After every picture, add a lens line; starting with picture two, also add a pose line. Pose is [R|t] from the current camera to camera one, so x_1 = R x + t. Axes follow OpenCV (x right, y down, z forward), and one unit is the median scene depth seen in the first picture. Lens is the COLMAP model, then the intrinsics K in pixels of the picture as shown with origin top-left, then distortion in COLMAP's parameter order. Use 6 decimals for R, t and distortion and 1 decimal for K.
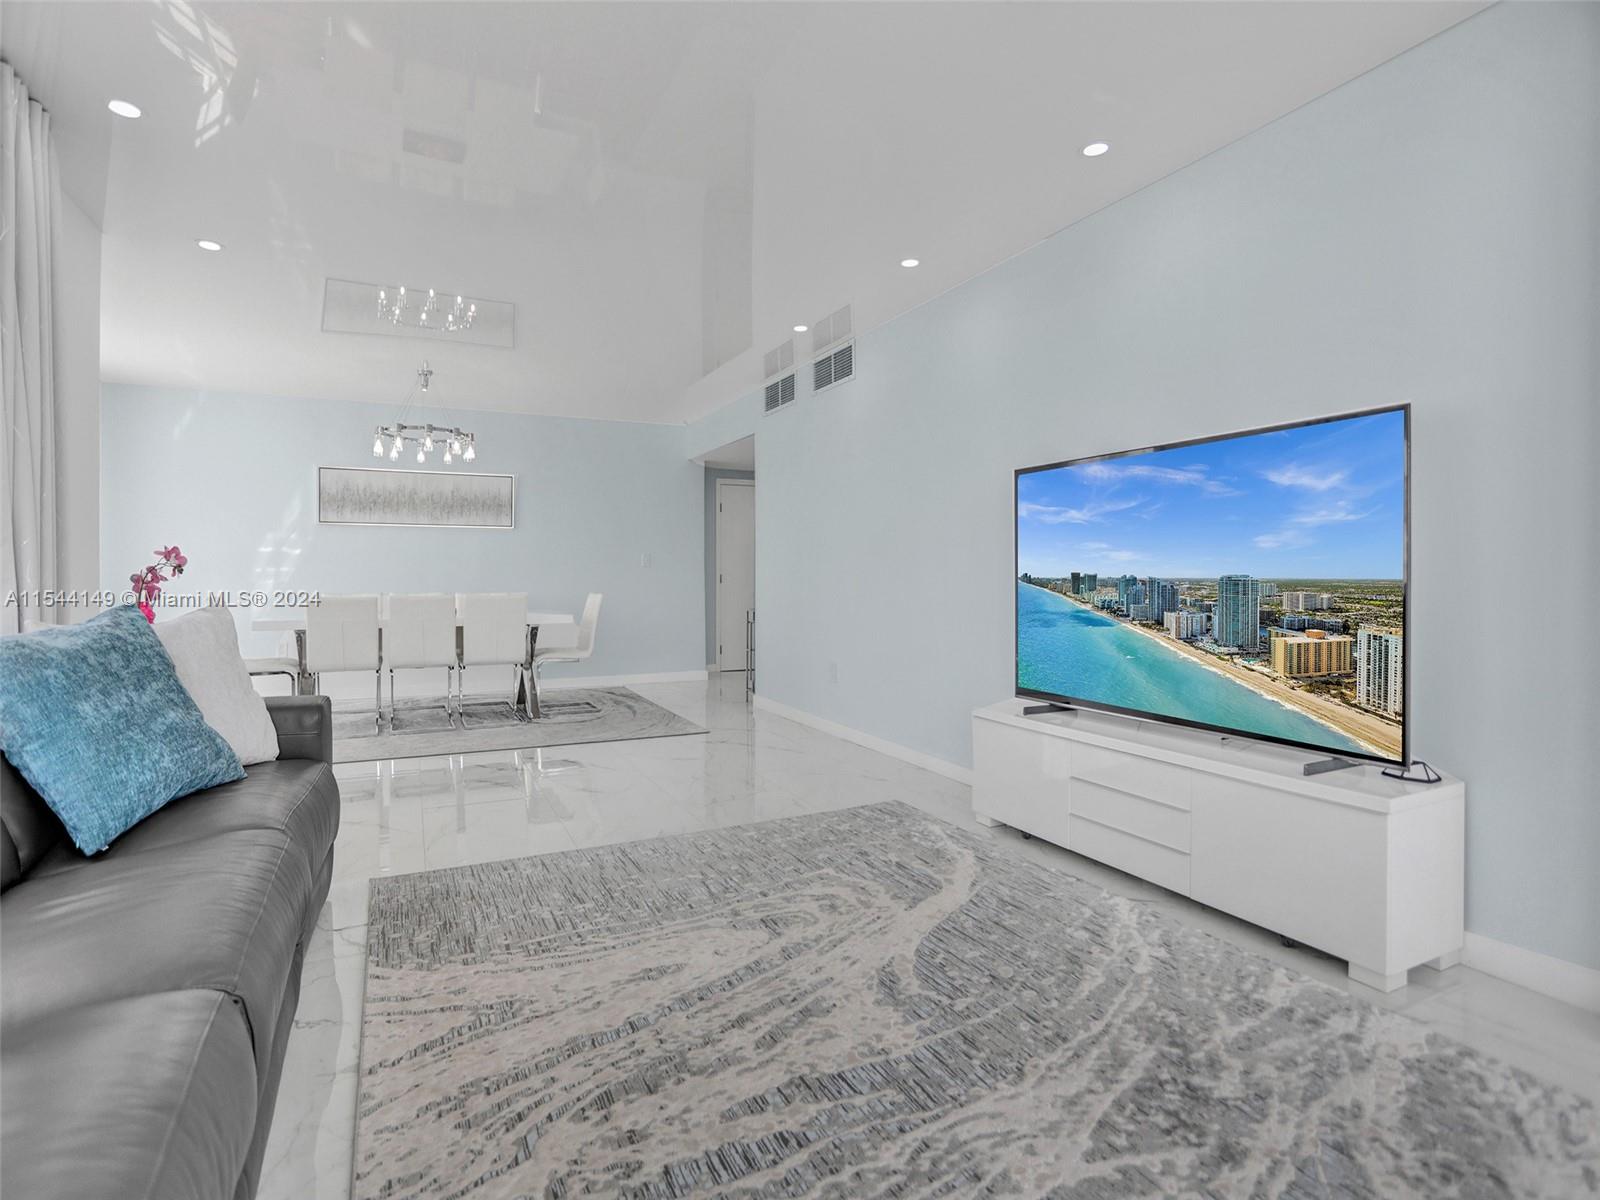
lens RADIAL K [[797.2, 0, 800.0], [0, 797.2, 600.0], [0, 0, 1]] dist [-0.001118, -0.000259]
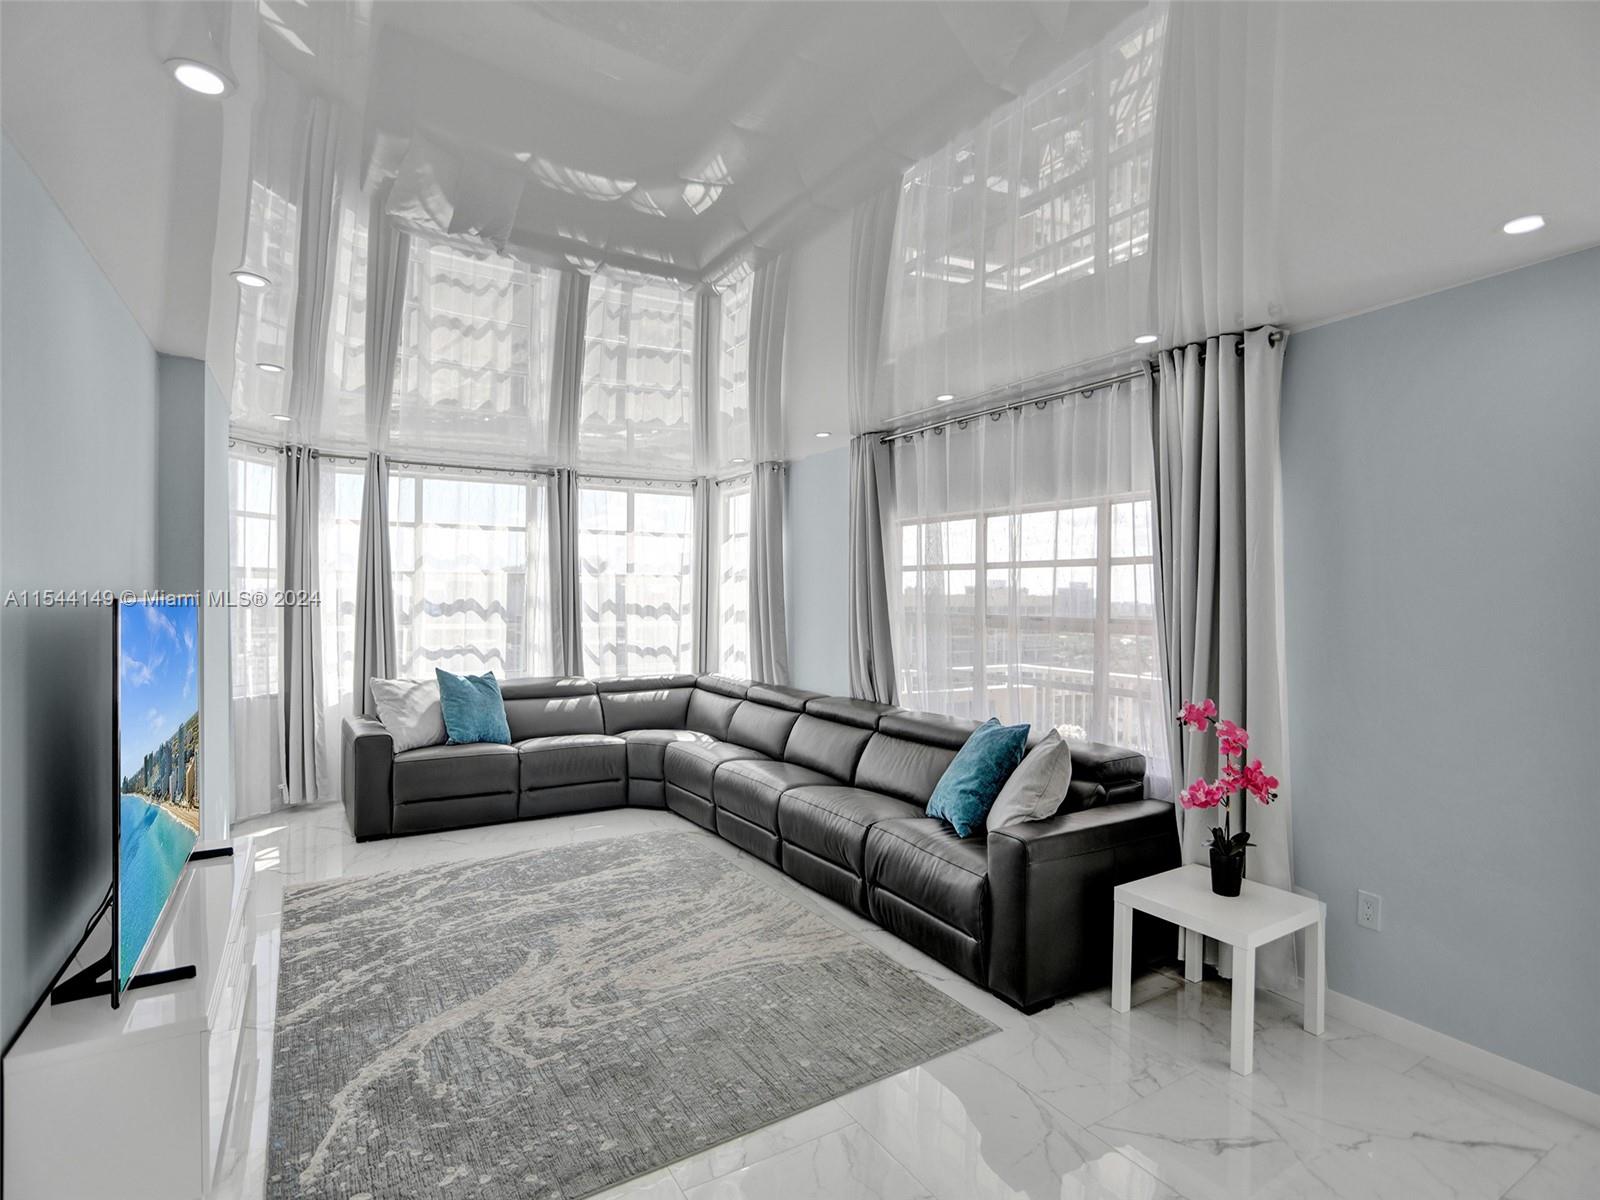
lens RADIAL K [[797.2, 0, 800.0], [0, 797.2, 600.0], [0, 0, 1]] dist [-0.001118, -0.000259]
pose [[-0.996011, -0.002215, -0.089203, -0.256256], [-0.005551, 0.999293, 0.037174, -0.310631], [0.089058, 0.037521, -0.995319, 2.624284]]
